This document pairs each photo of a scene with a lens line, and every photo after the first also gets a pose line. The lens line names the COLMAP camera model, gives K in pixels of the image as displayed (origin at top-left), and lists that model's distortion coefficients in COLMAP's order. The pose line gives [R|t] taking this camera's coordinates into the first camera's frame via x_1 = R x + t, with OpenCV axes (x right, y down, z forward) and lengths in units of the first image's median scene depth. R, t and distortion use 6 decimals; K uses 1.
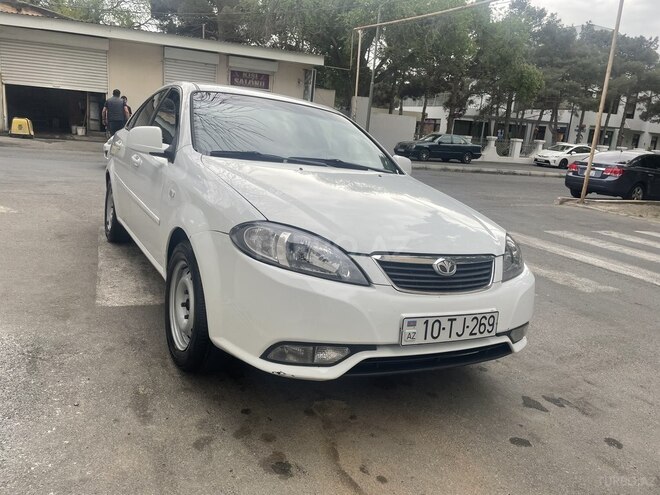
lens RADIAL K [[501.9, 0, 320.8], [0, 501.9, 246.4], [0, 0, 1]] dist [0.067609, -0.105283]
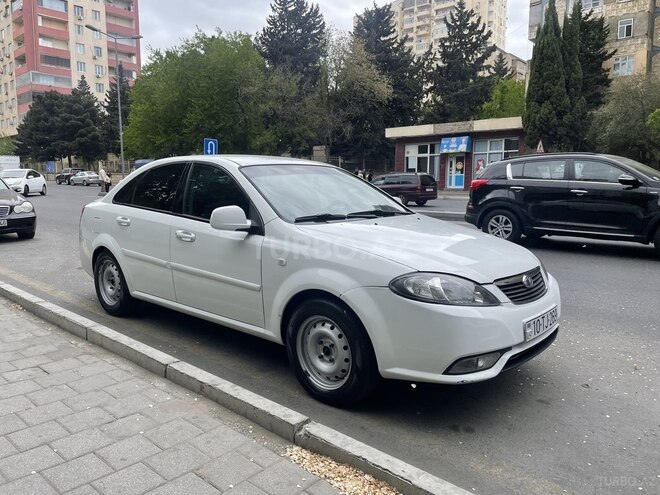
lens RADIAL K [[501.9, 0, 320.8], [0, 501.9, 246.4], [0, 0, 1]] dist [0.067609, -0.105283]
pose [[0.942976, -0.163741, 0.289803, -0.699904], [0.174970, 0.984487, -0.013085, -0.139035], [-0.283164, 0.063045, 0.956997, -0.189677]]
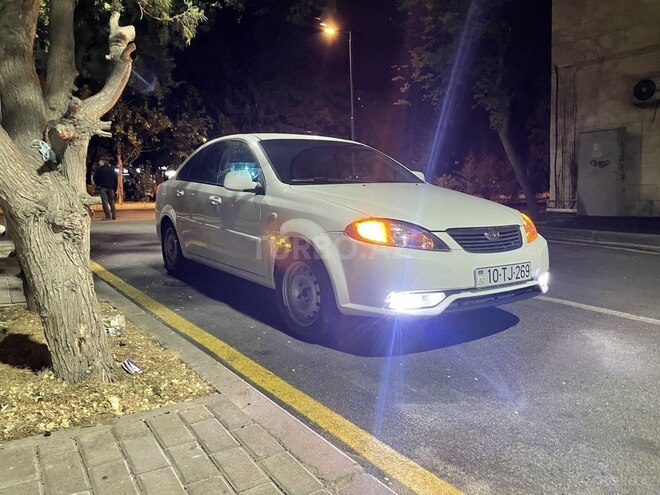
lens RADIAL K [[501.9, 0, 320.8], [0, 501.9, 246.4], [0, 0, 1]] dist [0.067609, -0.105283]
pose [[0.988553, -0.135375, 0.066605, -0.351309], [0.139591, 0.988182, -0.063331, 0.100363], [-0.057245, 0.071904, 0.995767, -0.427966]]
